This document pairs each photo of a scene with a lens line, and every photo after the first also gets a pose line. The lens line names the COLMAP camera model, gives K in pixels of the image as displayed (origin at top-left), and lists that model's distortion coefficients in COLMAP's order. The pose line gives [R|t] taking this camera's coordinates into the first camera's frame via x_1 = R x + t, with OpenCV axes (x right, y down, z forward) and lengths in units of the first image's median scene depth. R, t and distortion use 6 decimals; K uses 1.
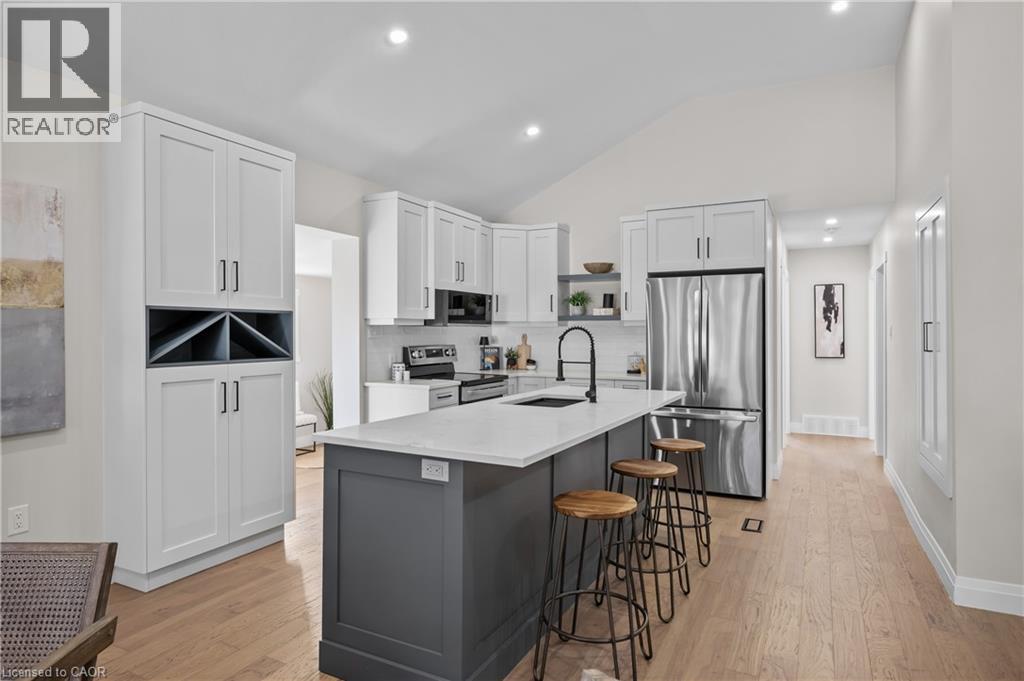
lens RADIAL K [[593.3, 0, 513.2], [0, 593.3, 334.6], [0, 0, 1]] dist [0.001158, 0.000435]
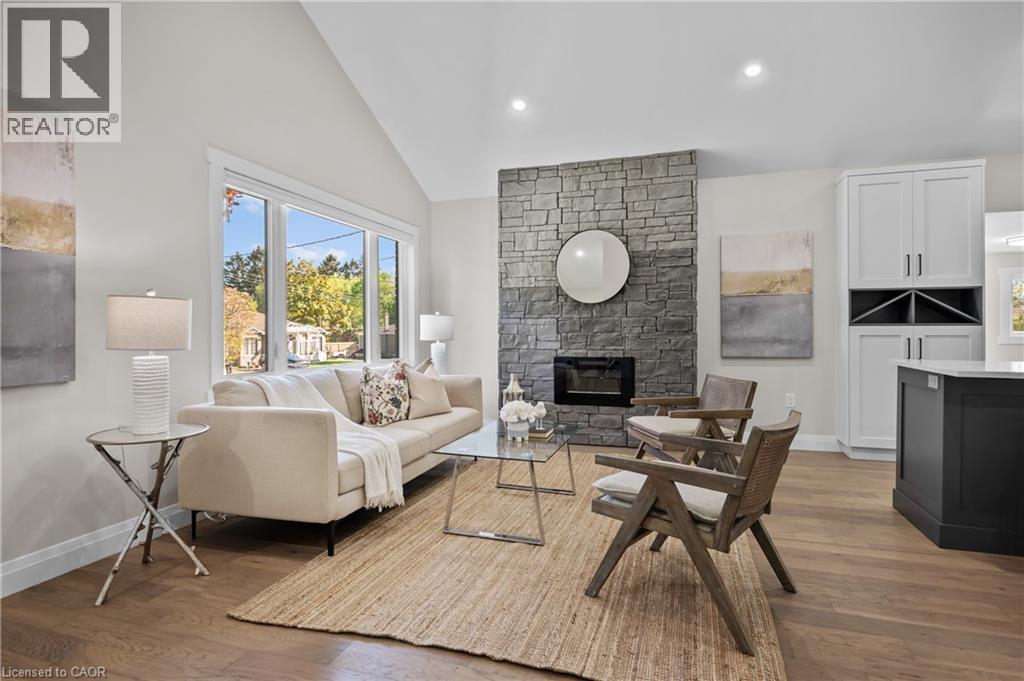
lens RADIAL K [[530.1, 0, 514.9], [0, 530.1, 327.8], [0, 0, 1]] dist [-0.001968, 0.000066]
pose [[0.163384, -0.001955, -0.986561, 0.405530], [-0.002846, 0.999993, -0.002453, 0.038832], [0.986558, 0.003208, 0.163378, -0.108034]]
